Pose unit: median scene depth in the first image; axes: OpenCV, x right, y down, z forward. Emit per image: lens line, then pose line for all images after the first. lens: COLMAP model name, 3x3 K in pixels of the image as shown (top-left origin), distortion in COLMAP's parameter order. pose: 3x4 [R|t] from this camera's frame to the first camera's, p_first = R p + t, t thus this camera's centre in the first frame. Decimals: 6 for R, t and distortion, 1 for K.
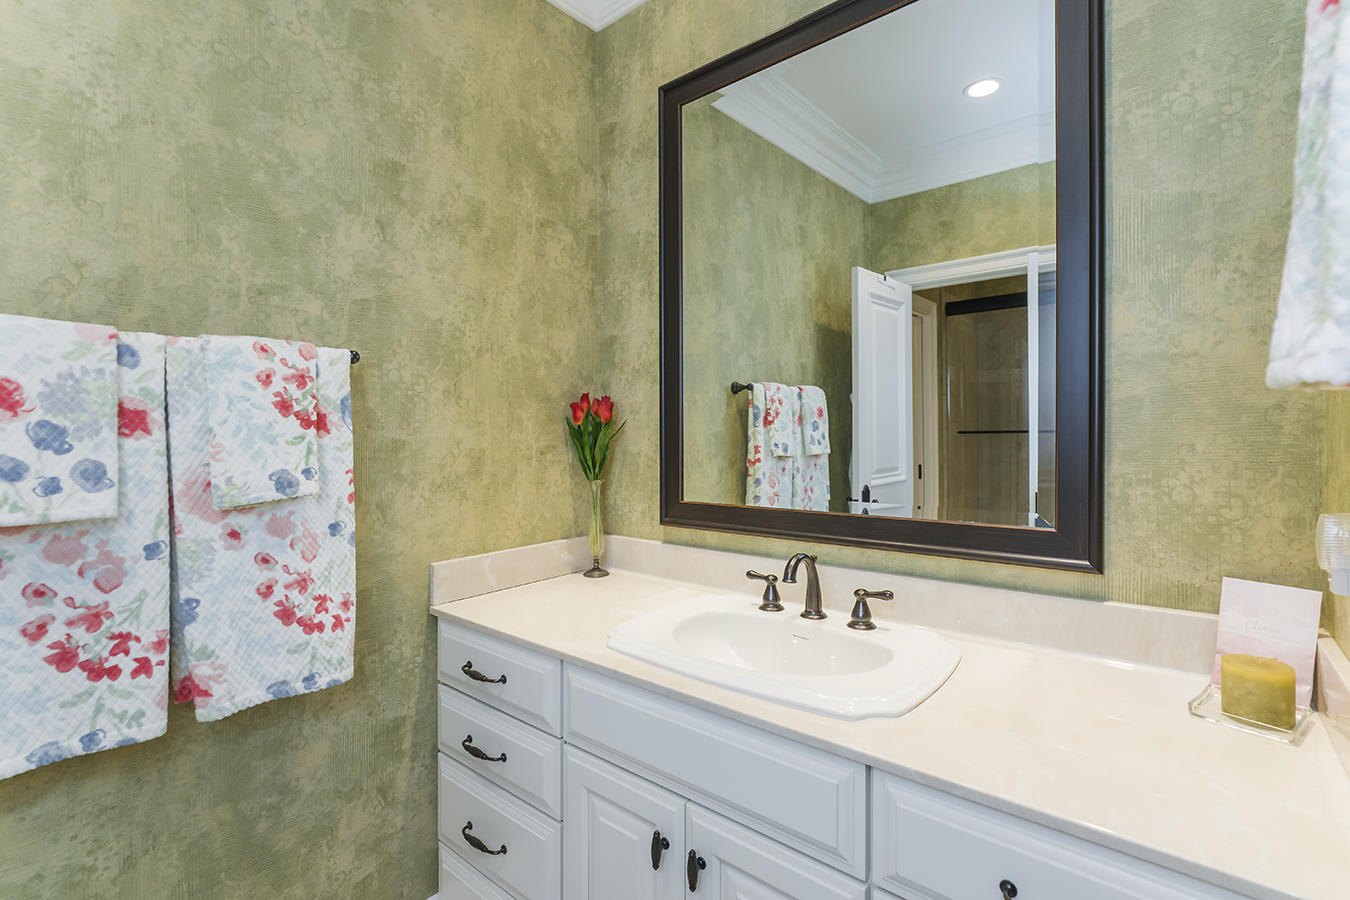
lens RADIAL K [[619.9, 0, 667.9], [0, 619.9, 437.7], [0, 0, 1]] dist [-0.003443, 0.000385]
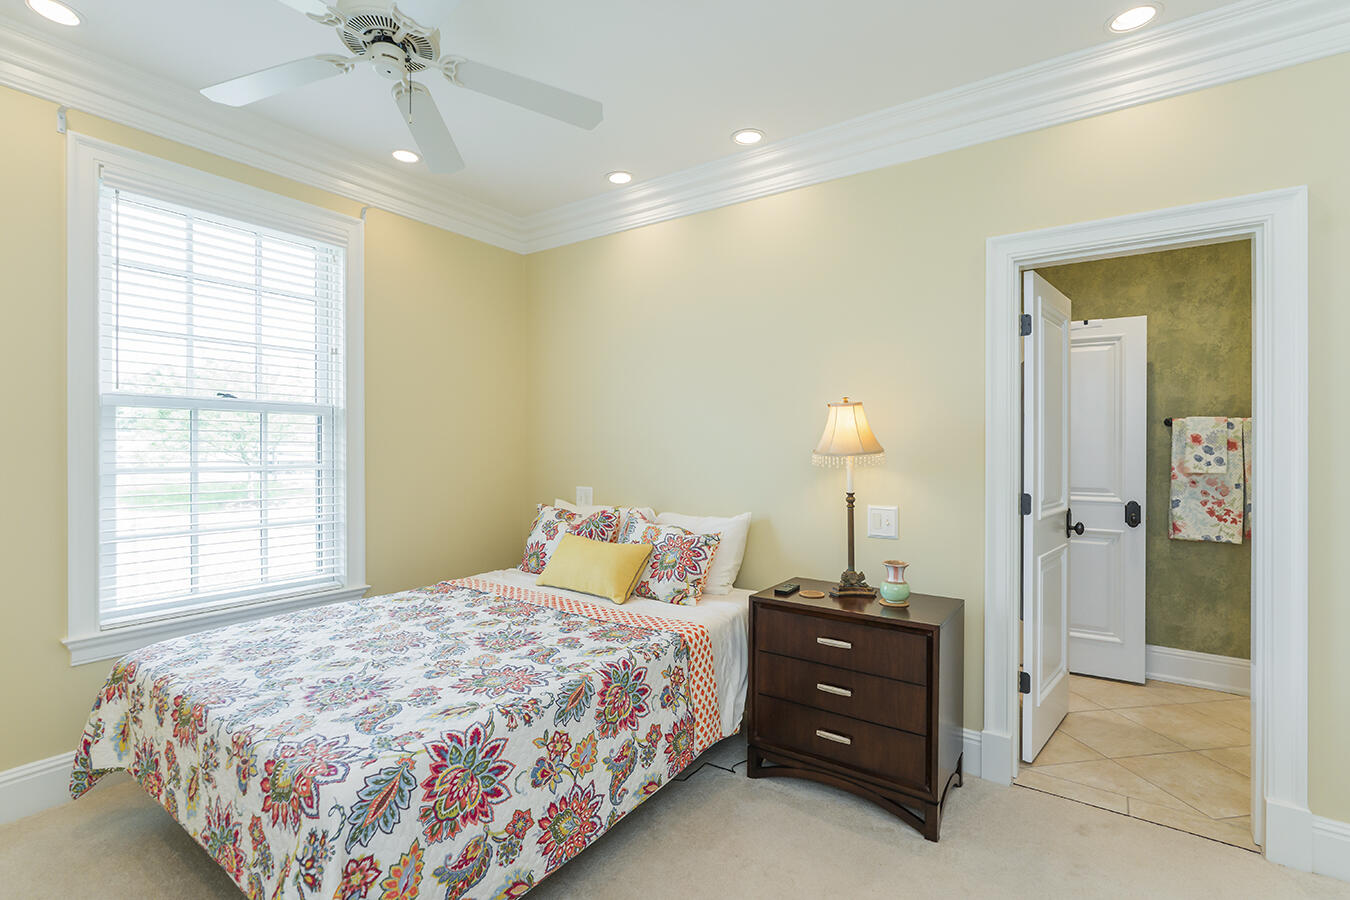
lens RADIAL K [[619.9, 0, 676.0], [0, 619.9, 450.5], [0, 0, 1]] dist [-0.003443, 0.000385]
pose [[0.093381, 0.002483, -0.995627, 2.144901], [-0.006557, 0.999977, 0.001879, 0.013124], [0.995609, 0.006353, 0.093395, -2.262842]]
